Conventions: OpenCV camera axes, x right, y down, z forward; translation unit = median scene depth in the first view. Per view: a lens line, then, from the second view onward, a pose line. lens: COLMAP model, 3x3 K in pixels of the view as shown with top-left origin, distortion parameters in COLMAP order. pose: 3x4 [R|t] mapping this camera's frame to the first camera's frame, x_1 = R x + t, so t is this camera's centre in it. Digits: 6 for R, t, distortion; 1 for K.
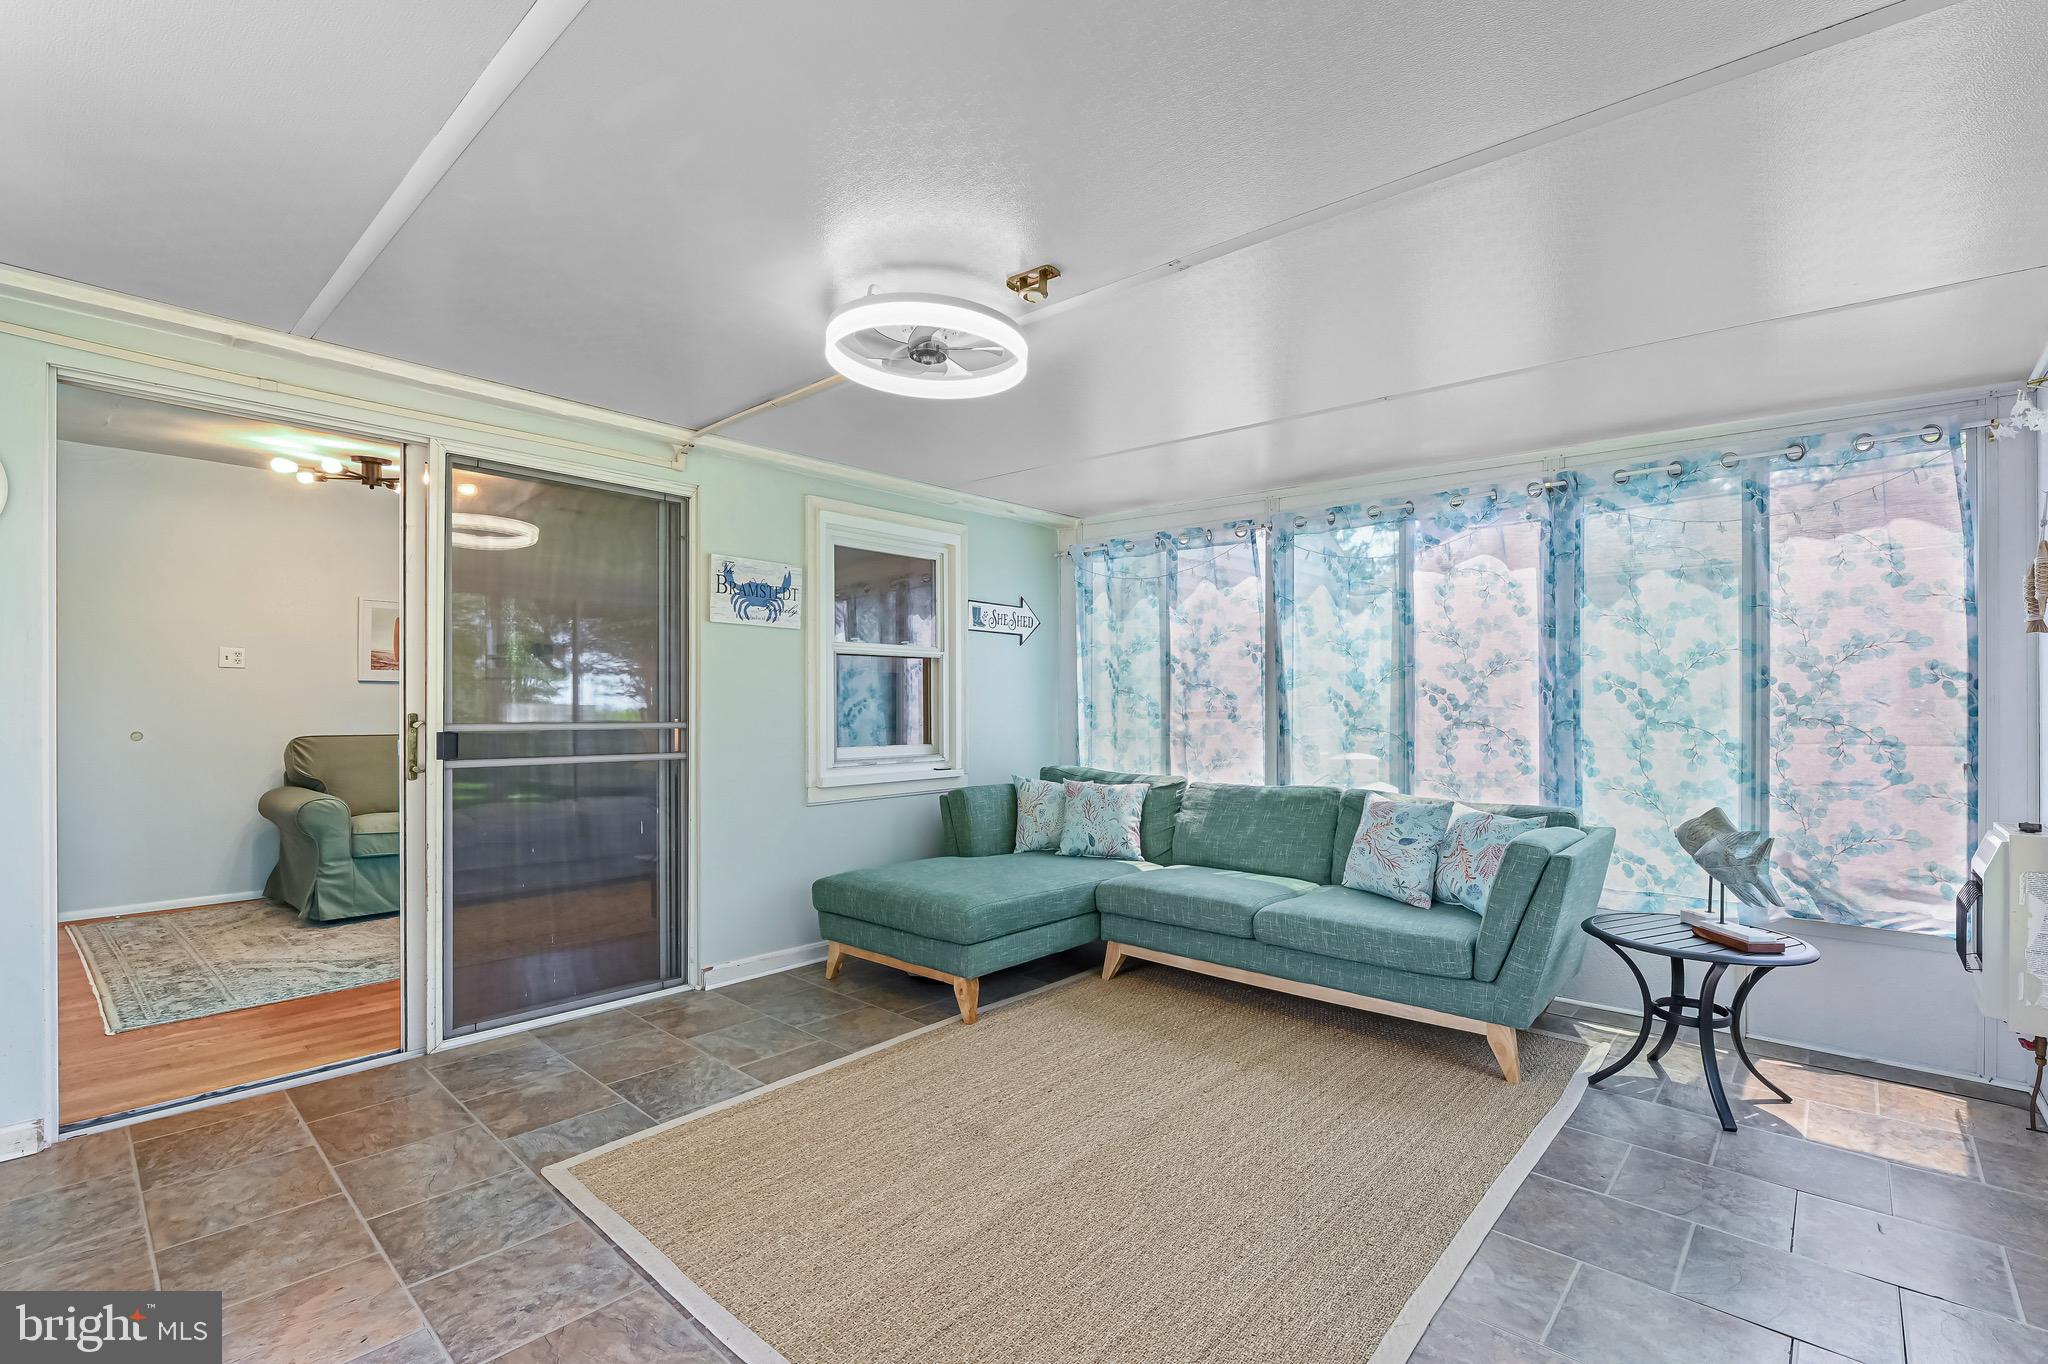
lens RADIAL K [[902.4, 0, 1014.8], [0, 902.4, 702.1], [0, 0, 1]] dist [-0.001735, -0.000116]
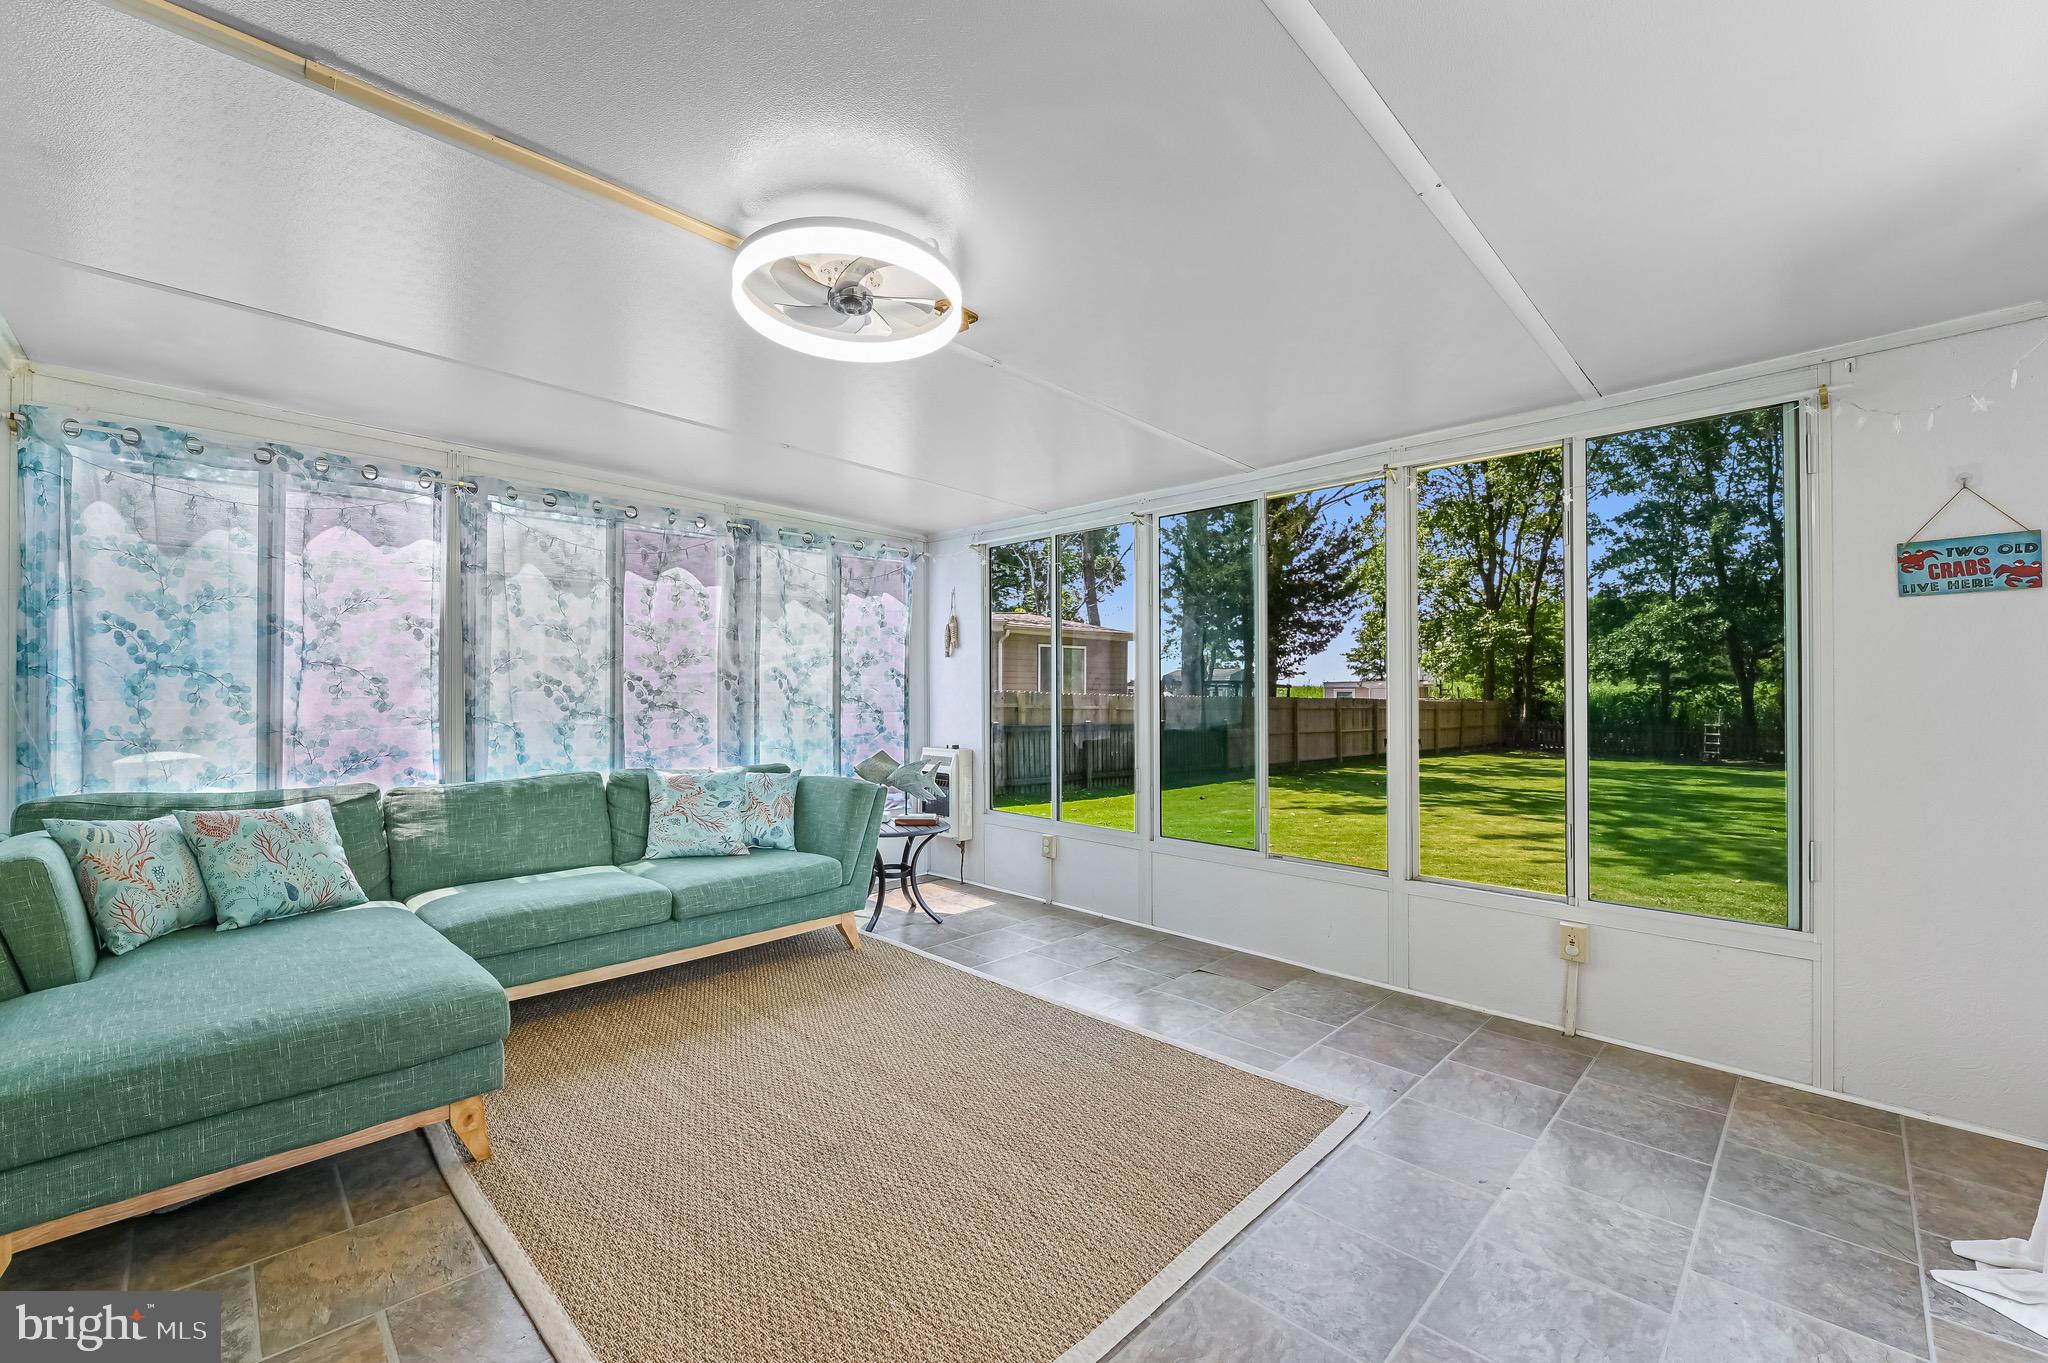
lens RADIAL K [[808.2, 0, 993.8], [0, 808.2, 683.5], [0, 0, 1]] dist [-0.002270, -0.000055]
pose [[0.070879, 0.009542, 0.997439, -0.529414], [-0.002867, 0.999952, -0.009363, 0.002678], [-0.997481, -0.002196, 0.070903, 0.488519]]
